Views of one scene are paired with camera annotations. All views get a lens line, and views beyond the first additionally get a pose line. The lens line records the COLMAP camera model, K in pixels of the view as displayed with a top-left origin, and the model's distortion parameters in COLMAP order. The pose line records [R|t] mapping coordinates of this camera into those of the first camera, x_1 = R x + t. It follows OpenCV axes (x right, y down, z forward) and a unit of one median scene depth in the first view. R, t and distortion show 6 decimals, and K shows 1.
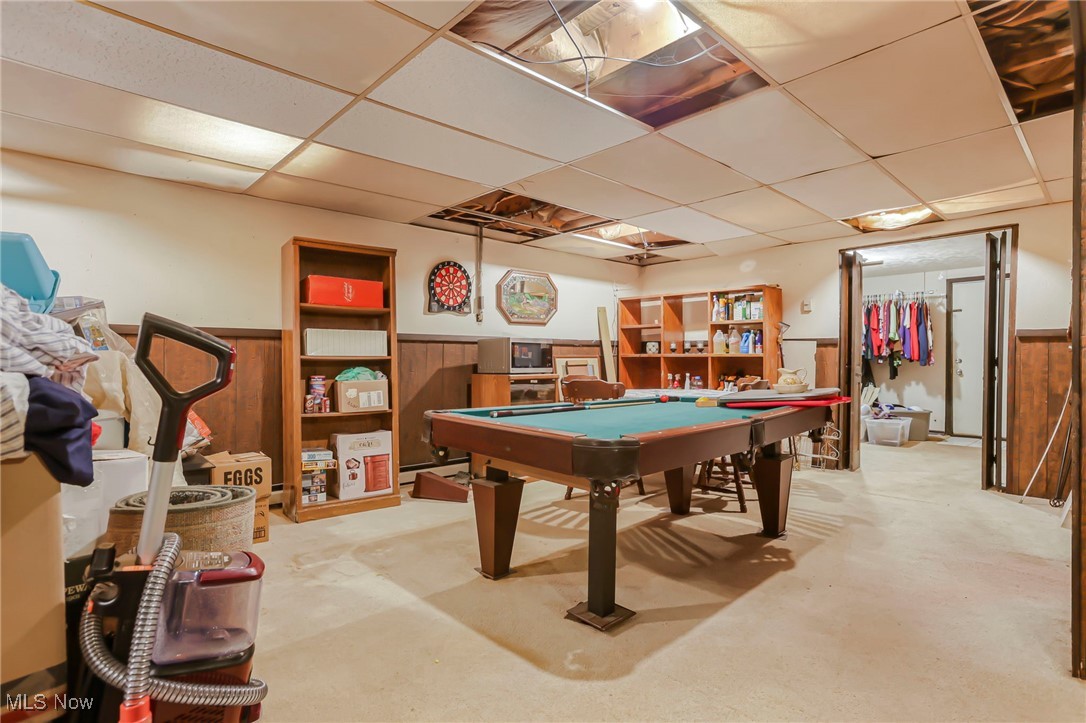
lens RADIAL K [[550.1, 0, 542.9], [0, 550.1, 366.4], [0, 0, 1]] dist [-0.011744, 0.000787]
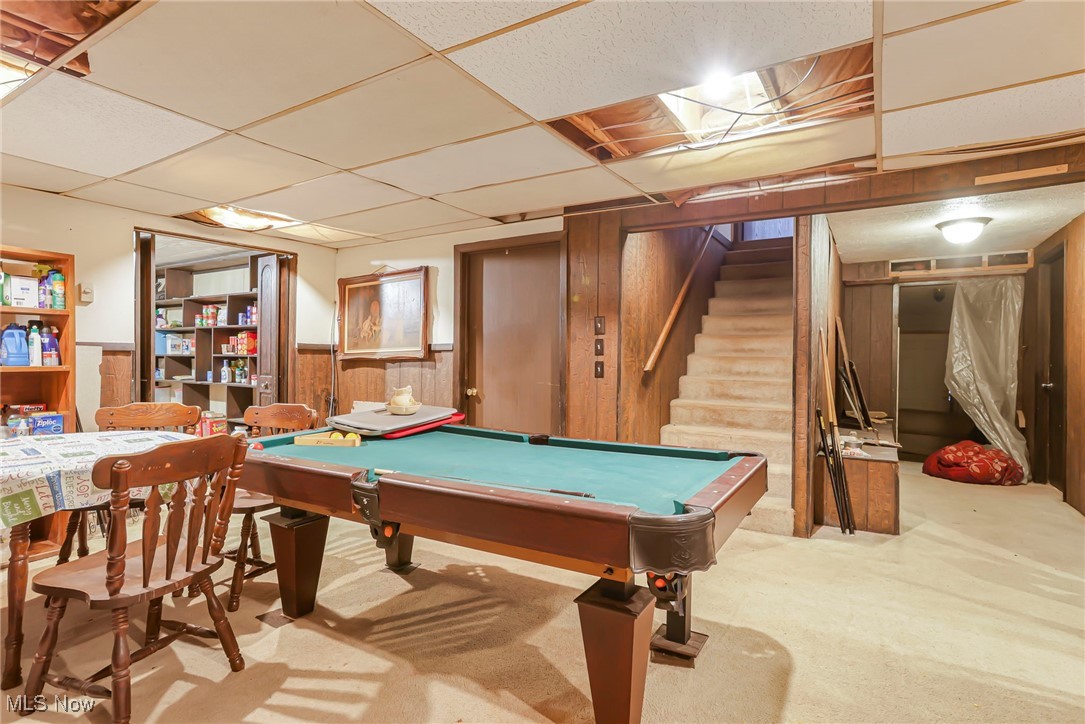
lens RADIAL K [[549.6, 0, 550.9], [0, 549.6, 358.2], [0, 0, 1]] dist [-0.011744, 0.000787]
pose [[-0.270134, -0.006856, 0.962798, -0.418330], [0.010842, 0.999890, 0.010162, -0.040205], [-0.962762, 0.013184, -0.270030, 0.791590]]
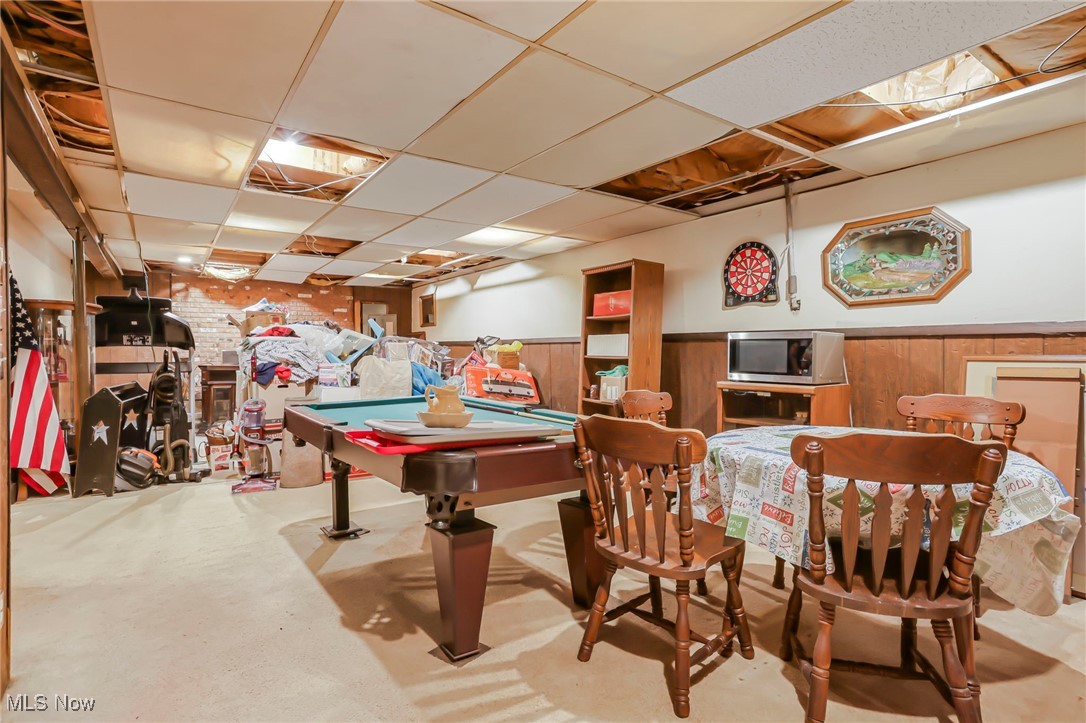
lens RADIAL K [[550.1, 0, 537.7], [0, 550.1, 356.3], [0, 0, 1]] dist [-0.011744, 0.000787]
pose [[-0.146069, 0.007799, -0.989244, 0.799084], [-0.021028, 0.999719, 0.010986, -0.024865], [0.989051, 0.022406, -0.145864, 0.924265]]
